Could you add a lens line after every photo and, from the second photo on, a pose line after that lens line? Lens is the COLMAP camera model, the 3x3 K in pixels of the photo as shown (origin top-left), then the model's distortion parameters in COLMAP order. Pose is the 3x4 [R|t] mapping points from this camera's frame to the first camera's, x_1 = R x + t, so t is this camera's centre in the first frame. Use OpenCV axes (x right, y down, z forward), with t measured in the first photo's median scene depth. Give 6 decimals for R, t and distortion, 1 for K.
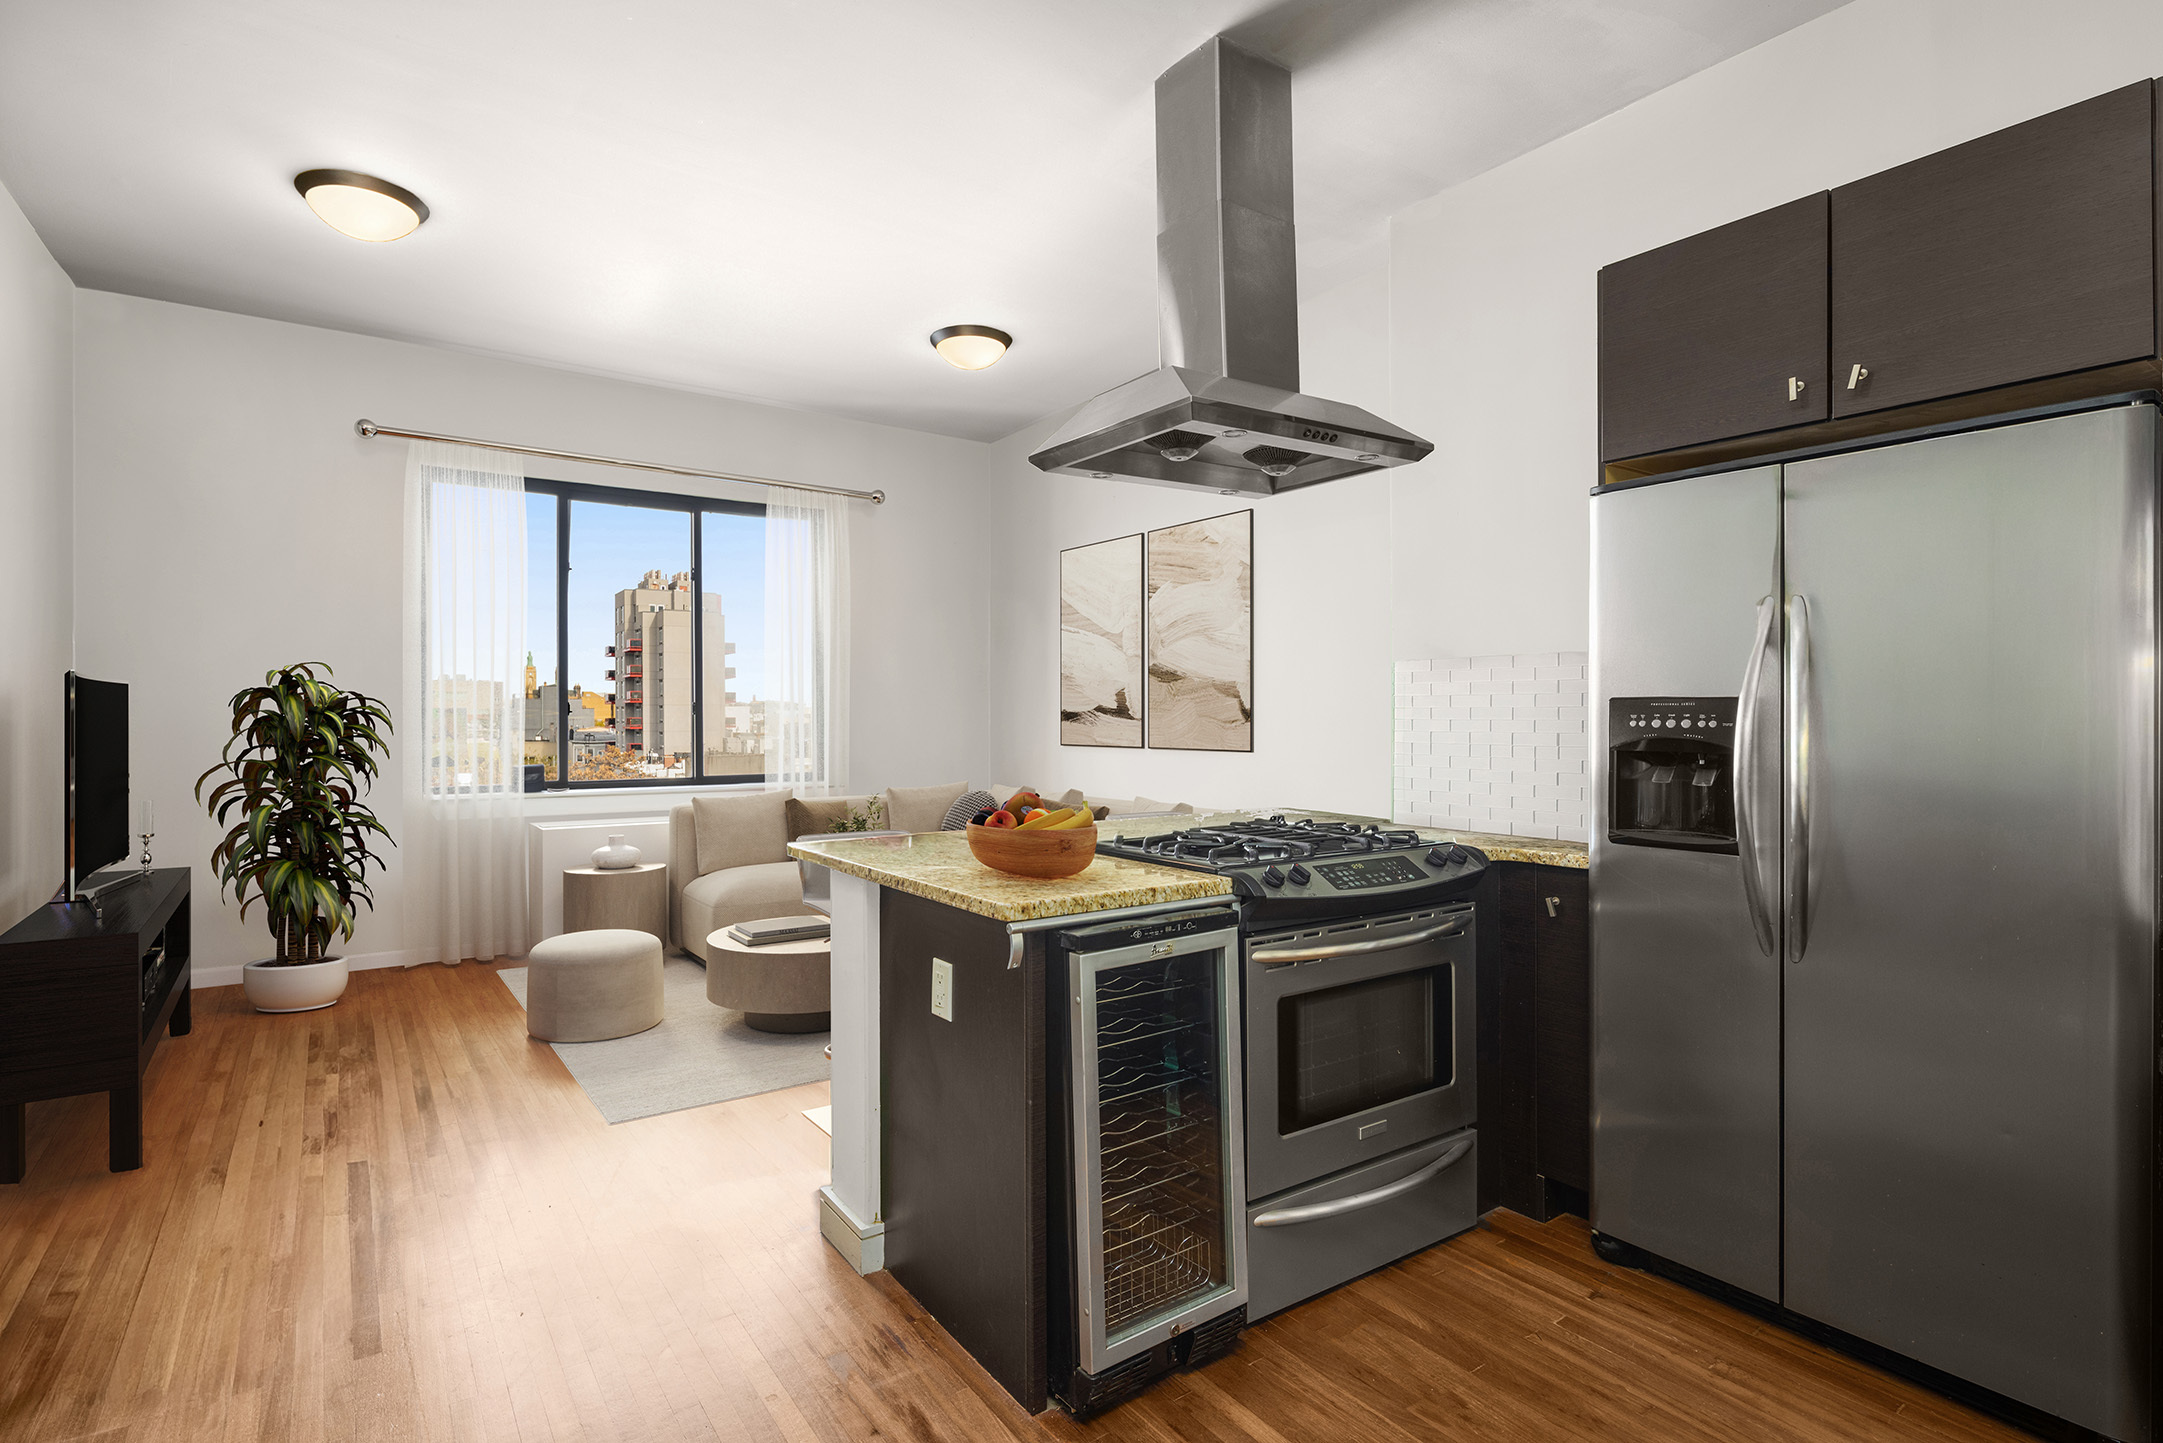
lens RADIAL K [[1063.9, 0, 1081.5], [0, 1063.9, 721.5], [0, 0, 1]] dist [-0.001124, -0.000792]
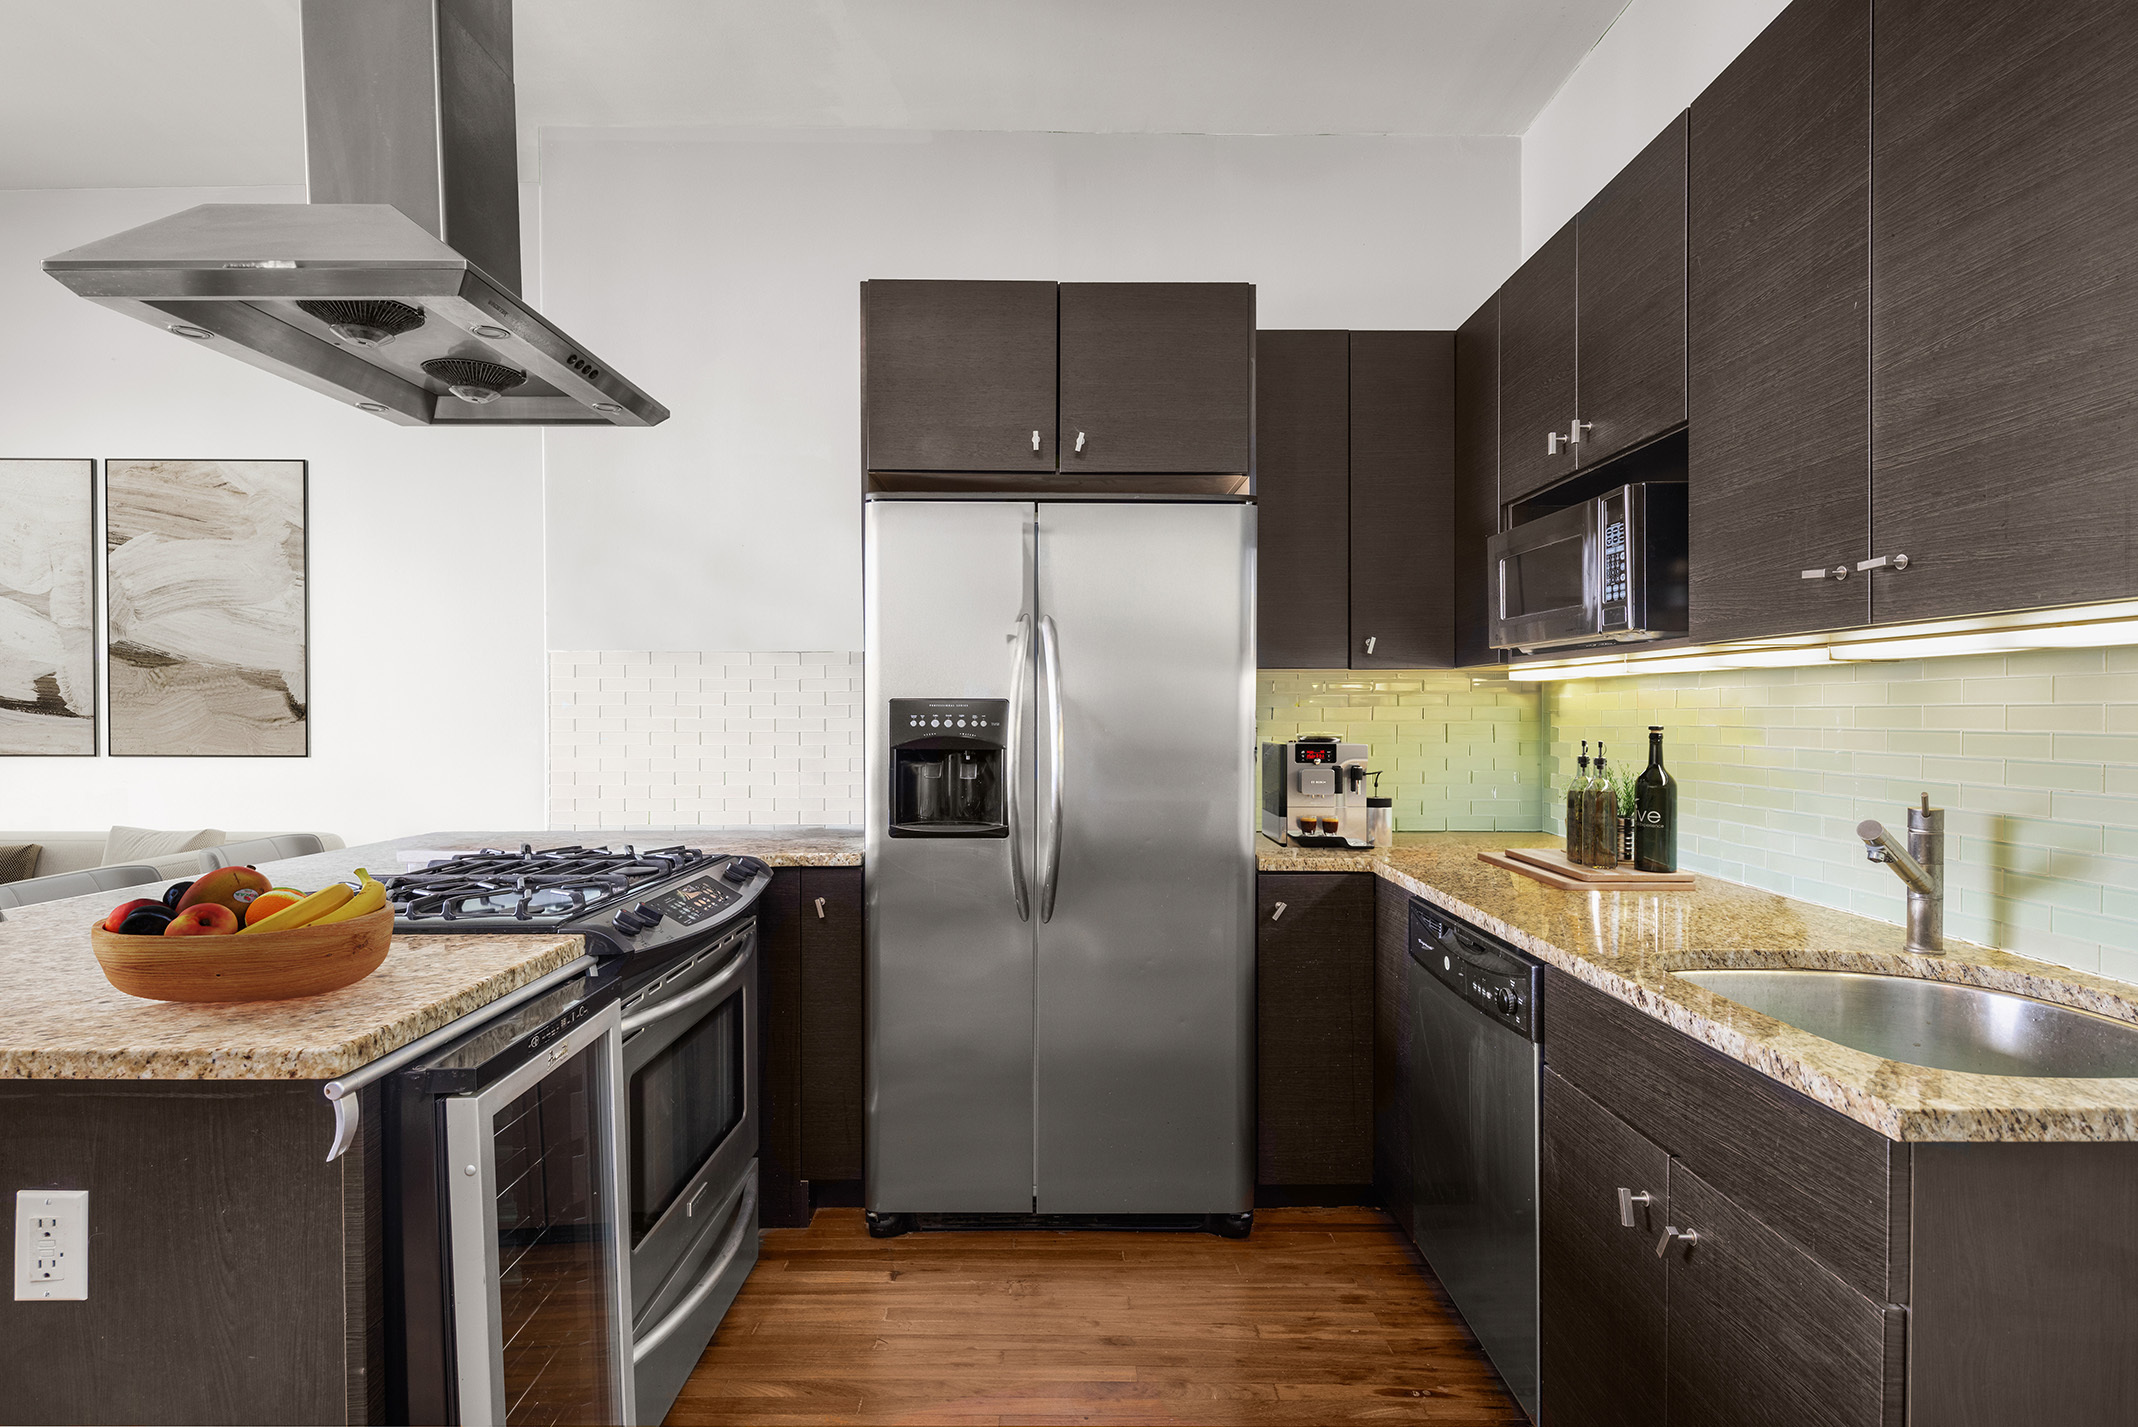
lens RADIAL K [[1019.8, 0, 1070.0], [0, 1019.8, 734.7], [0, 0, 1]] dist [0.014228, -0.013507]
pose [[0.576817, -0.013705, 0.816758, -0.227122], [0.002693, 0.999886, 0.014876, -0.001617], [-0.816869, -0.006382, 0.576788, 0.290034]]
